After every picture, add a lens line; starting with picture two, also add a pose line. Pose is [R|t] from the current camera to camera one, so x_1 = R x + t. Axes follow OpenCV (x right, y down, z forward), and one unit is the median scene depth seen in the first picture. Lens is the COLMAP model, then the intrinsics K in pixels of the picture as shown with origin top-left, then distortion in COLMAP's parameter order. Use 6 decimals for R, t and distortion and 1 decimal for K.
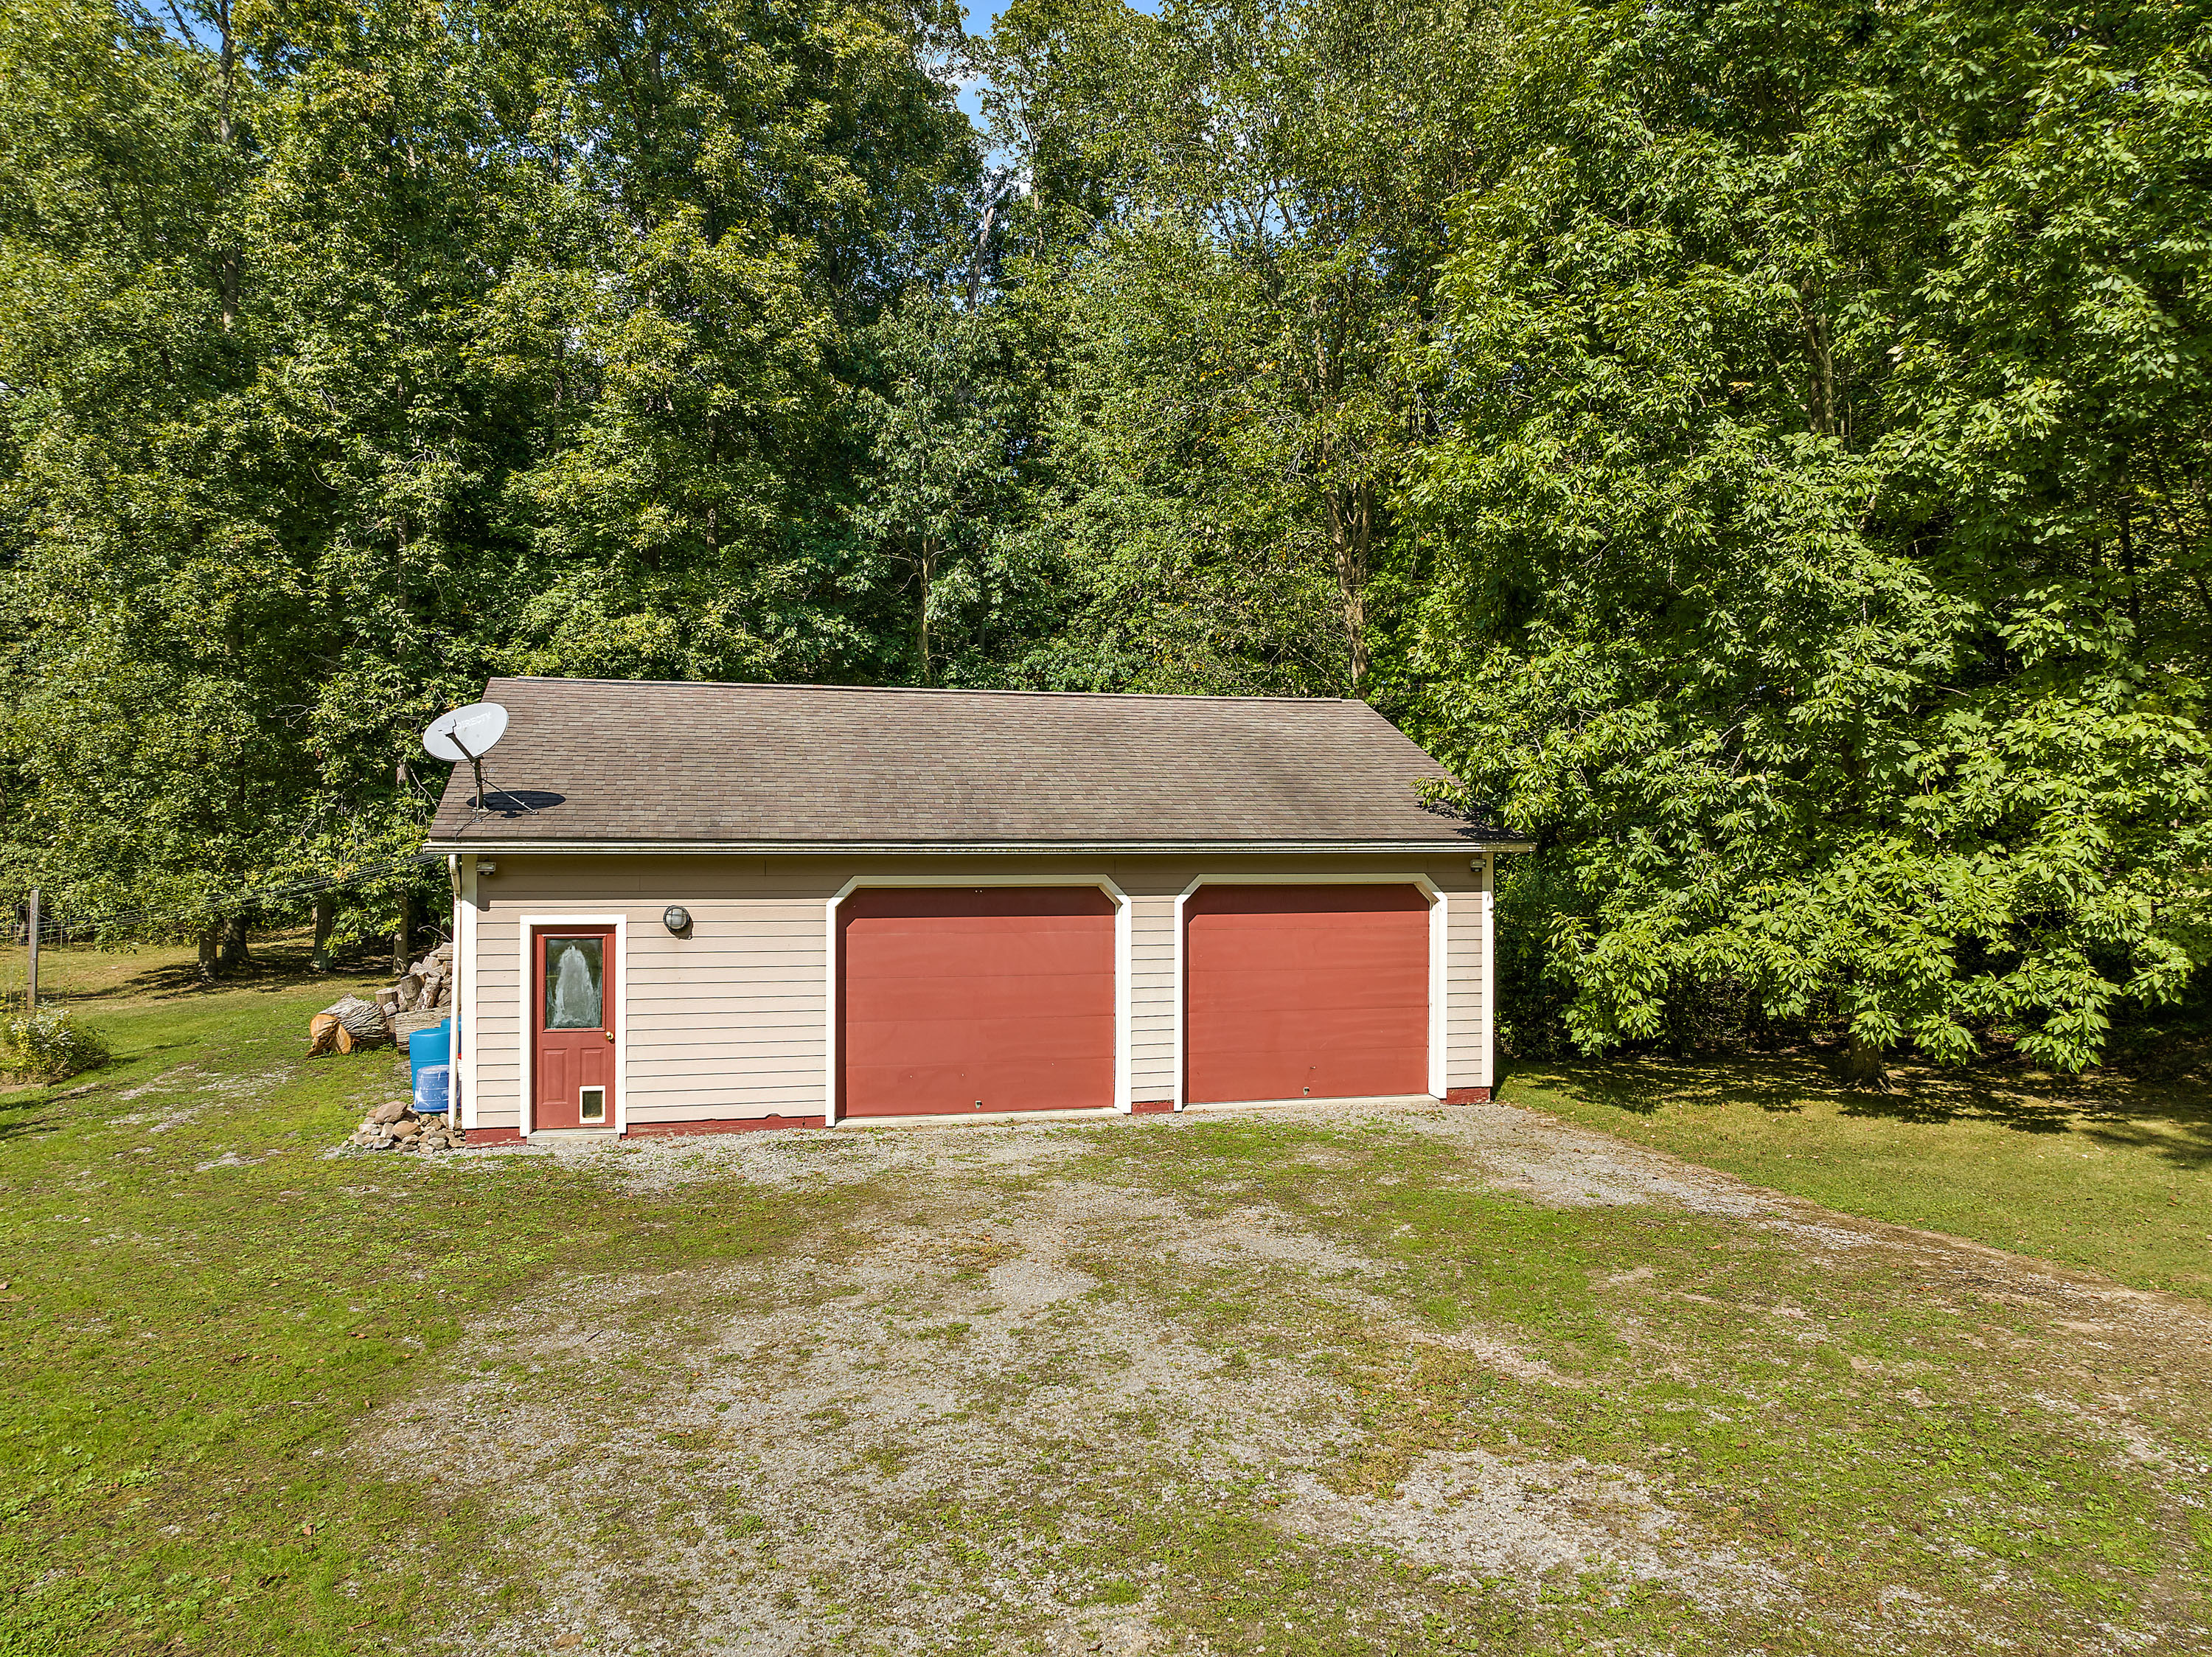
lens RADIAL K [[1593.1, 0, 1106.0], [0, 1593.1, 828.5], [0, 0, 1]] dist [-0.039388, -0.001597]
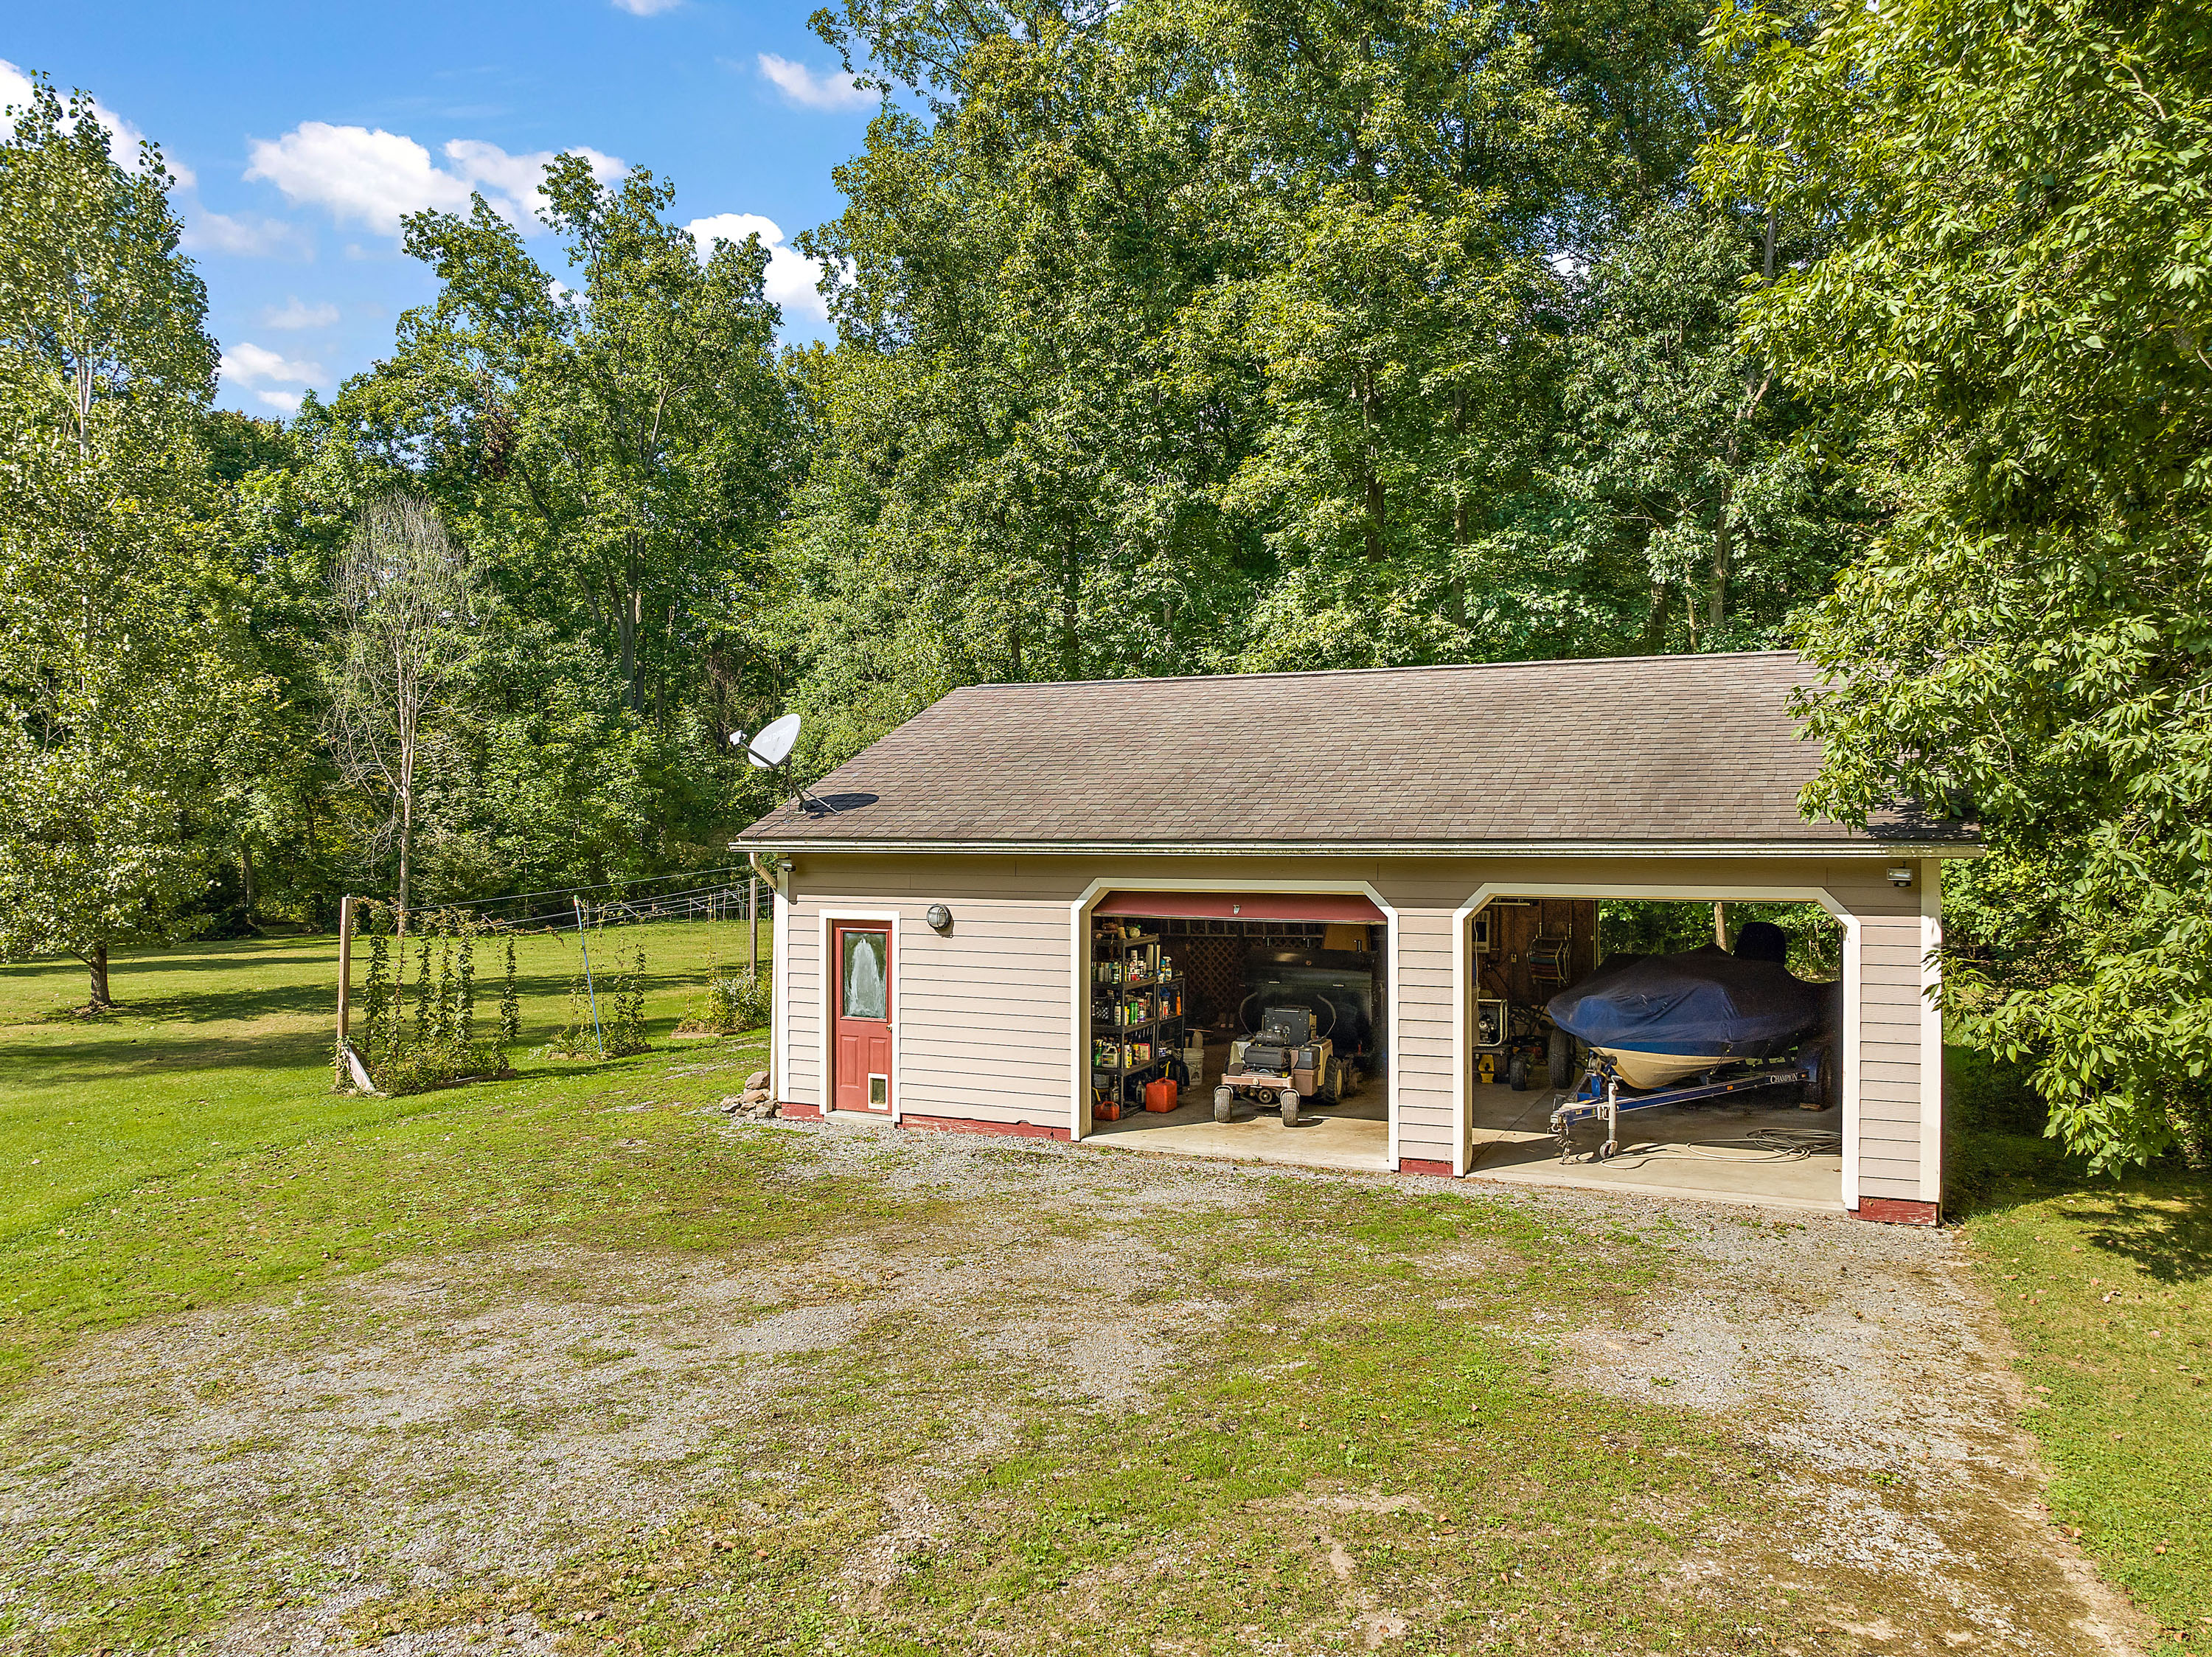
lens RADIAL K [[1593.1, 0, 1106.0], [0, 1593.1, 828.5], [0, 0, 1]] dist [-0.039388, -0.001597]
pose [[0.761354, -0.002558, -0.648332, 0.474798], [0.004733, 0.999988, 0.001612, -0.000910], [0.648320, -0.004296, 0.761356, 0.298699]]
